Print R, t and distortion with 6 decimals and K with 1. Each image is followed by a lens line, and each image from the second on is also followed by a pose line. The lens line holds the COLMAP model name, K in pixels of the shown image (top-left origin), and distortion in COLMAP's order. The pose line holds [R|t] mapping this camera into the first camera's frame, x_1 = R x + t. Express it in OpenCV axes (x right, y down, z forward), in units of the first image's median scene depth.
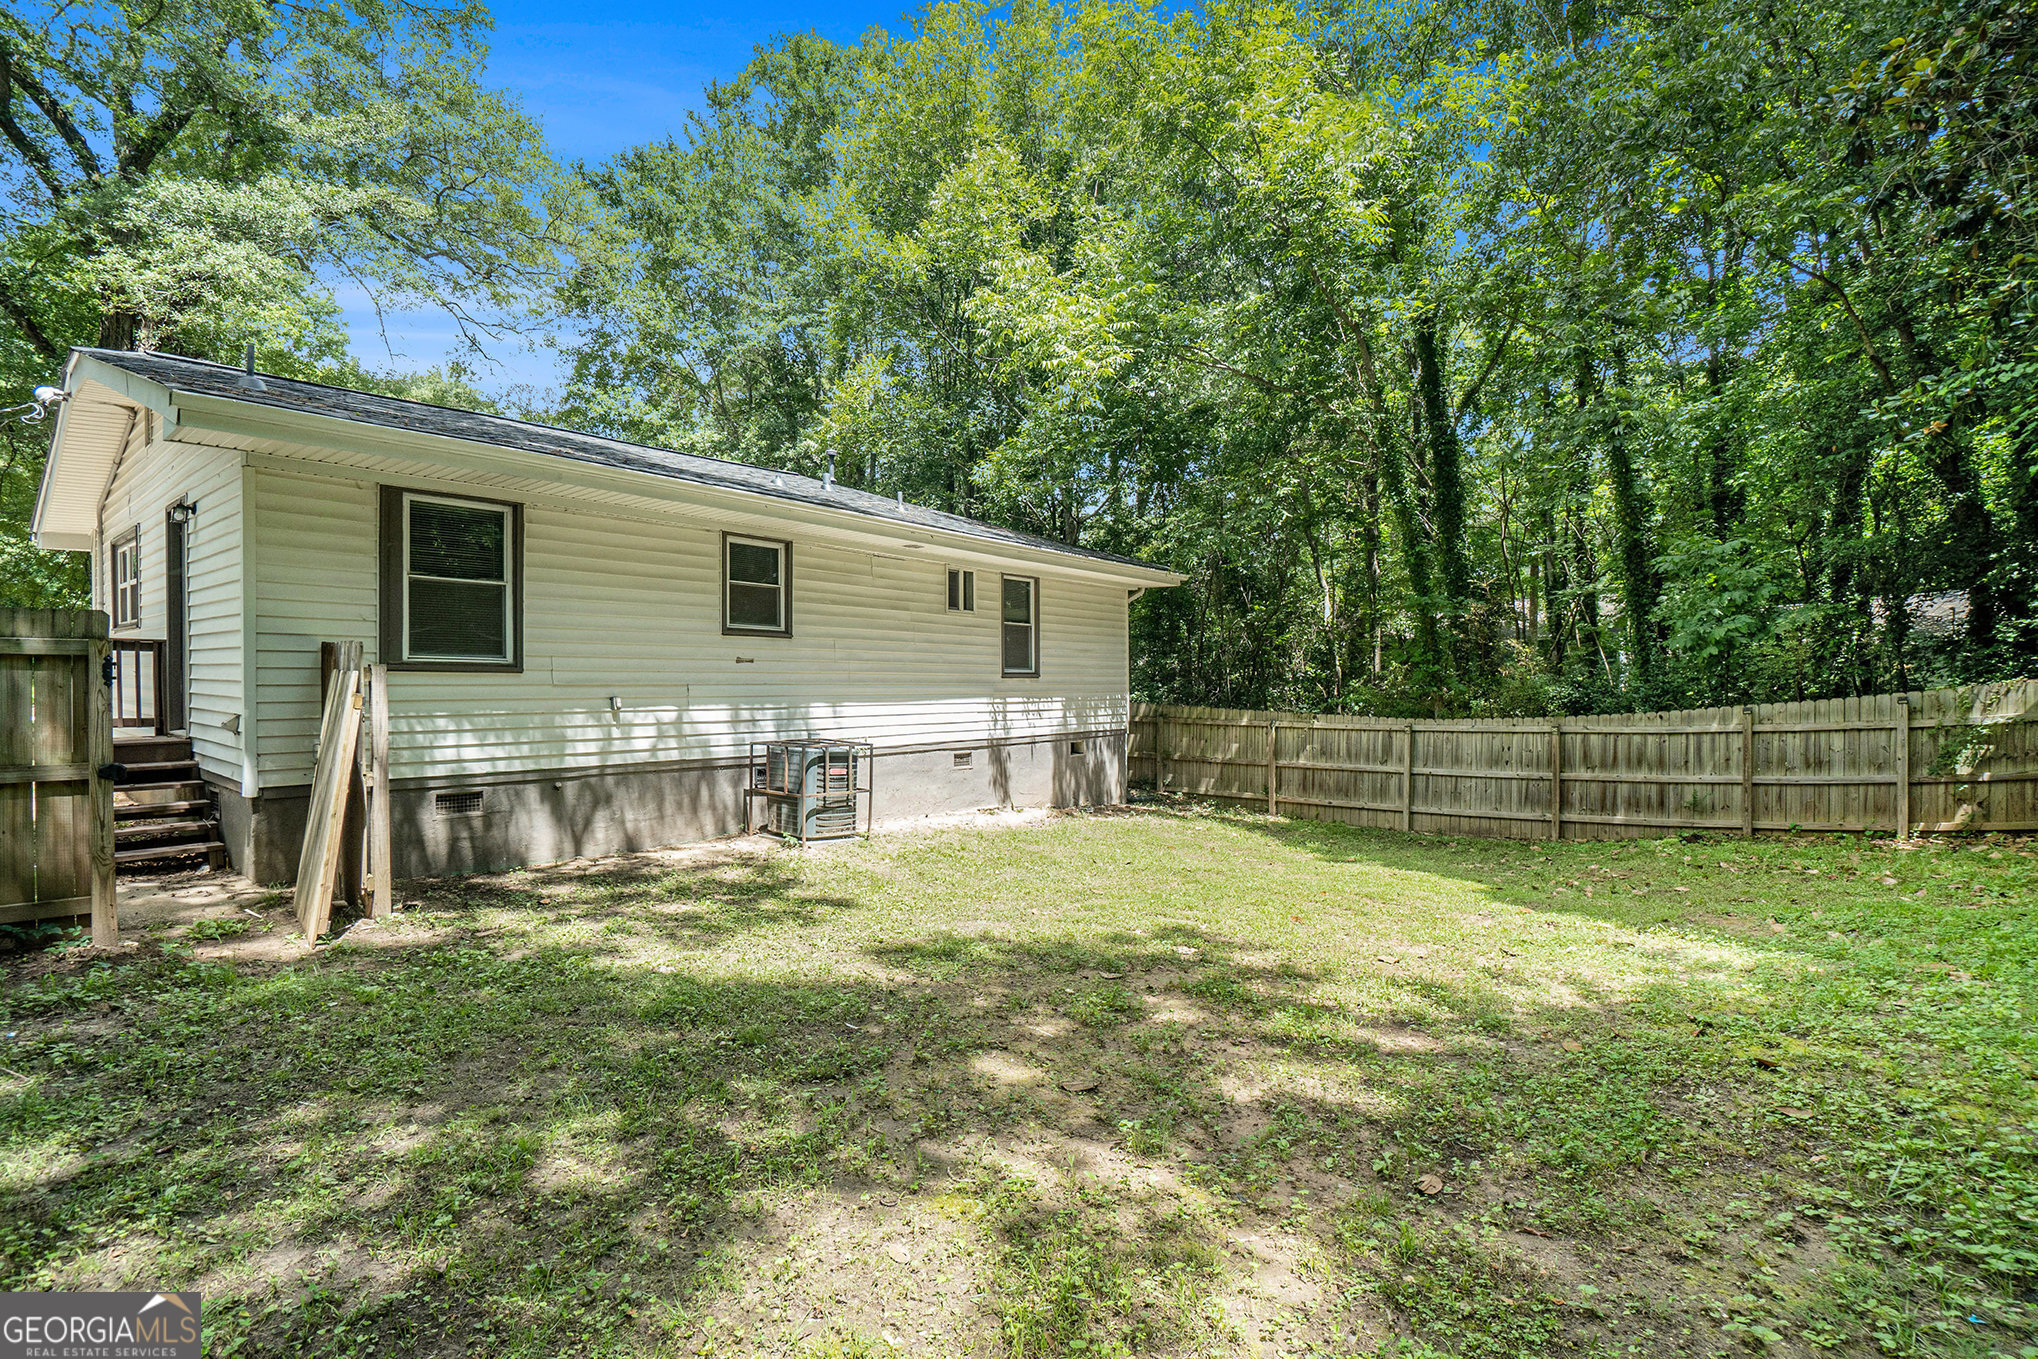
lens RADIAL K [[905.5, 0, 1007.7], [0, 905.5, 680.9], [0, 0, 1]] dist [-0.072651, 0.028352]
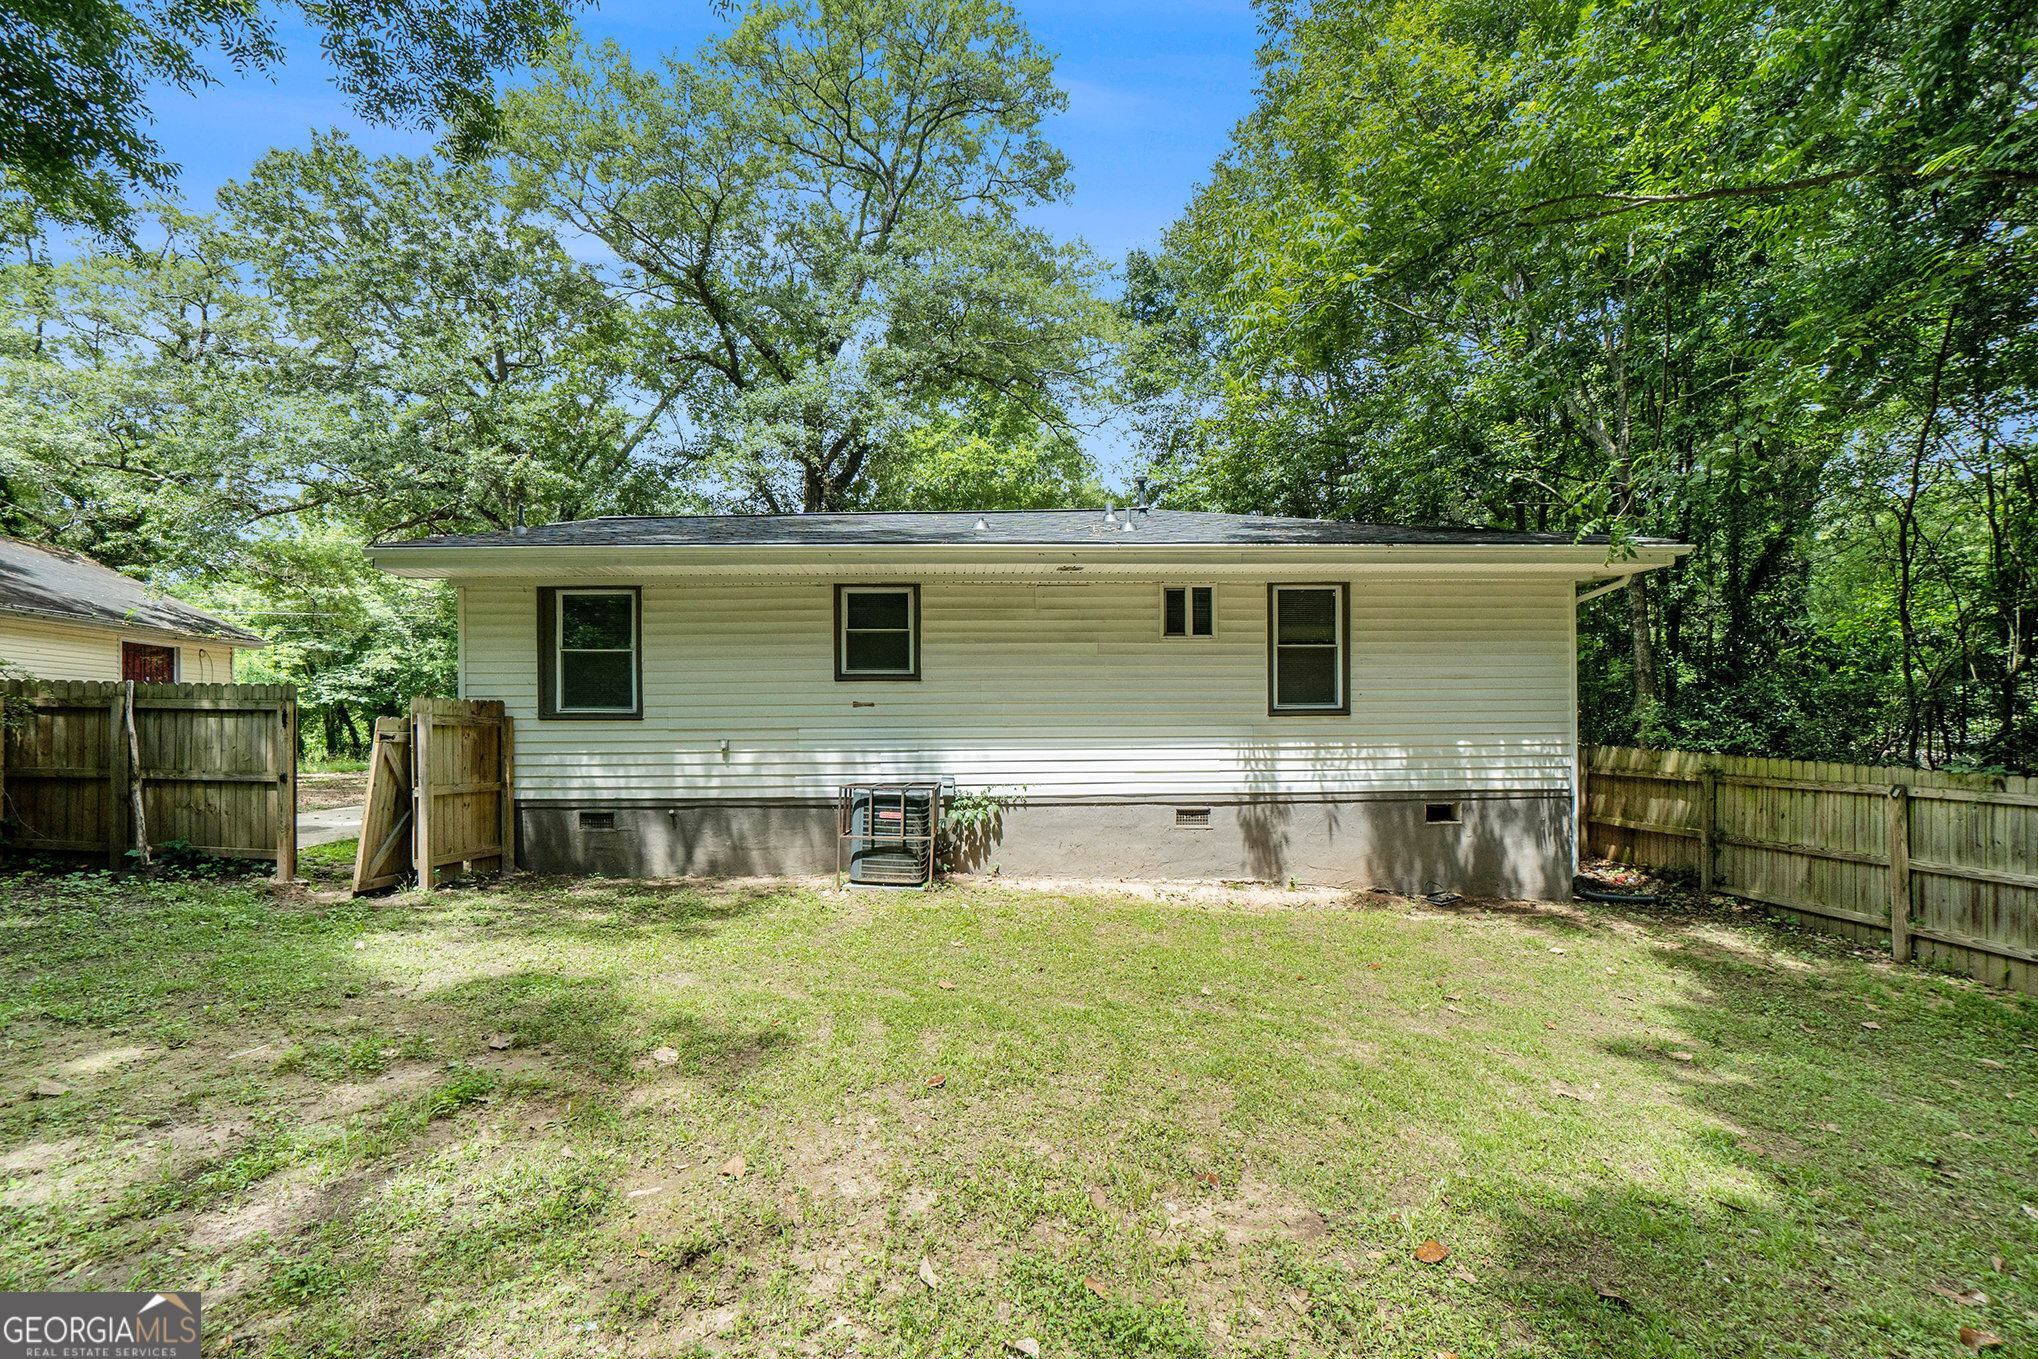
lens RADIAL K [[888.9, 0, 950.9], [0, 888.9, 677.7], [0, 0, 1]] dist [-0.025582, -0.000044]
pose [[0.652701, -0.071649, -0.754220, 0.516757], [0.011891, 0.996364, -0.084362, 0.031871], [0.757522, 0.046095, 0.651180, 0.393320]]
